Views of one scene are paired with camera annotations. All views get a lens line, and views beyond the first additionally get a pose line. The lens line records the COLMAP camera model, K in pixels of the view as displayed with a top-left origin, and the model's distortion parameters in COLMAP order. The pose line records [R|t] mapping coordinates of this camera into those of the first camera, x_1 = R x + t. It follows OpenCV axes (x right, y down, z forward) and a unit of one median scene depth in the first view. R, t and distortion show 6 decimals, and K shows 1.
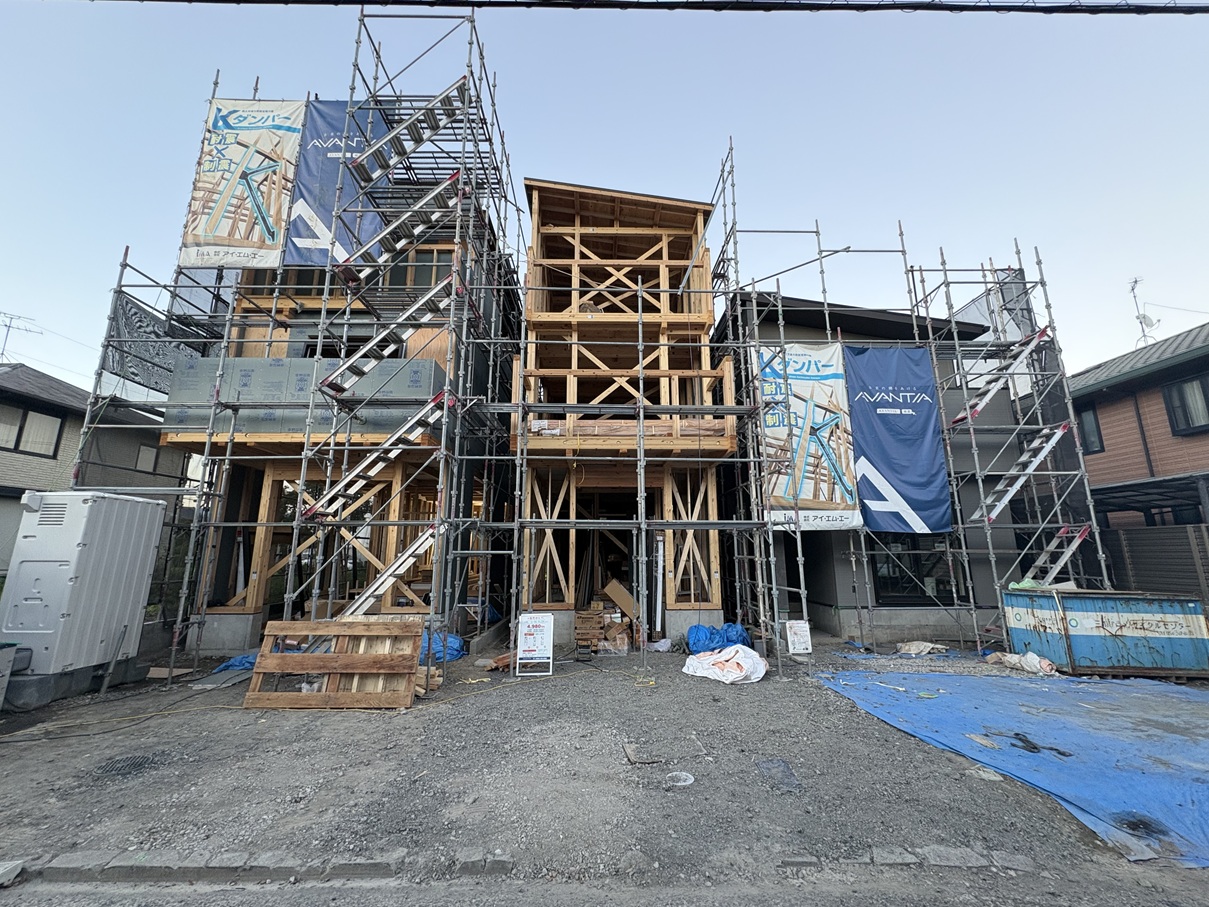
lens RADIAL K [[478.8, 0, 604.5], [0, 478.8, 453.5], [0, 0, 1]] dist [0.000338, -0.000009]
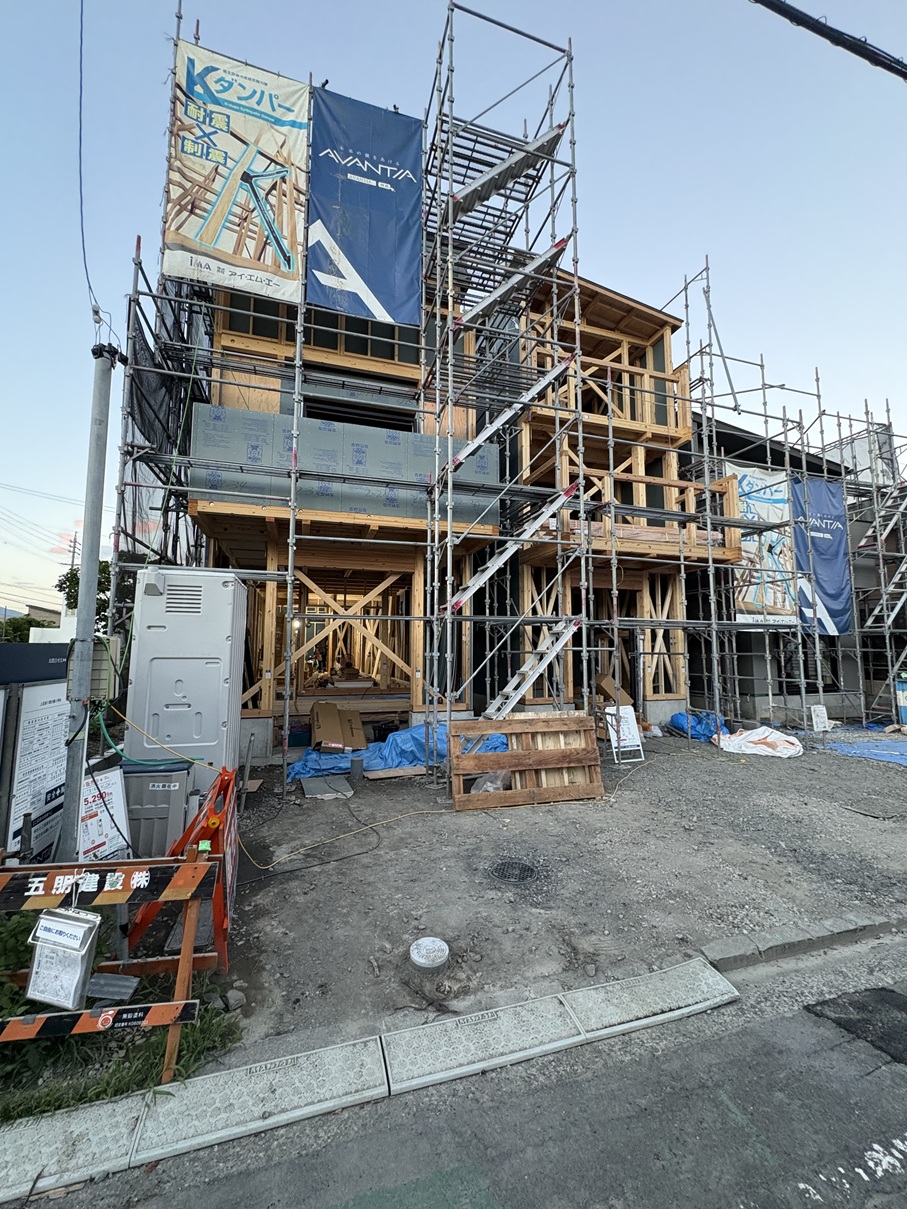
lens RADIAL K [[478.8, 0, 453.5], [0, 478.8, 604.5], [0, 0, 1]] dist [0.000338, -0.000009]
pose [[0.959311, 0.029910, 0.280764, -0.757347], [-0.060514, 0.993047, 0.100976, 0.024460], [-0.275791, -0.113858, 0.954450, 0.108897]]
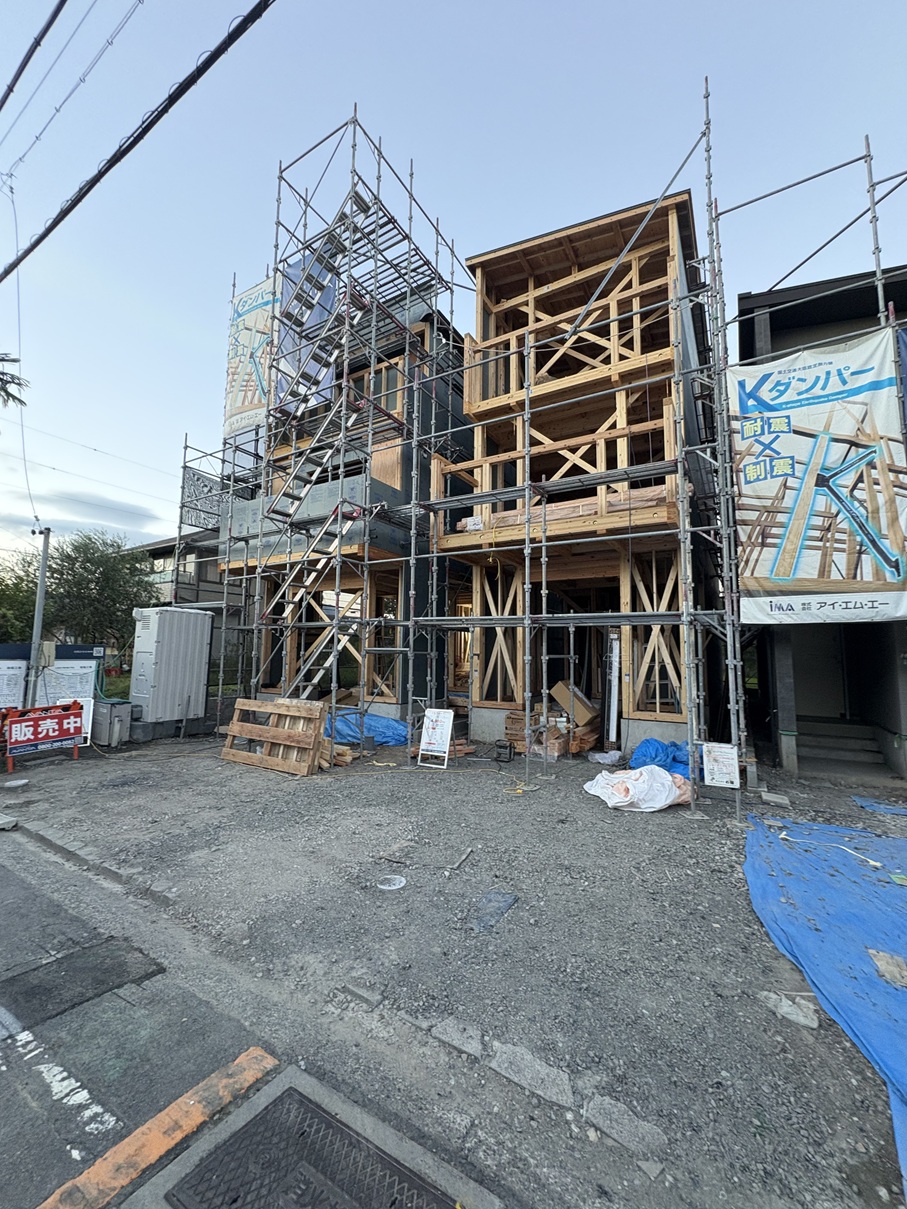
lens RADIAL K [[478.8, 0, 453.5], [0, 478.8, 604.5], [0, 0, 1]] dist [0.000338, -0.000009]
pose [[0.850253, -0.041201, -0.524759, 0.405606], [0.093761, 0.992843, 0.073966, 0.038232], [0.517956, -0.112092, 0.848031, 0.166460]]
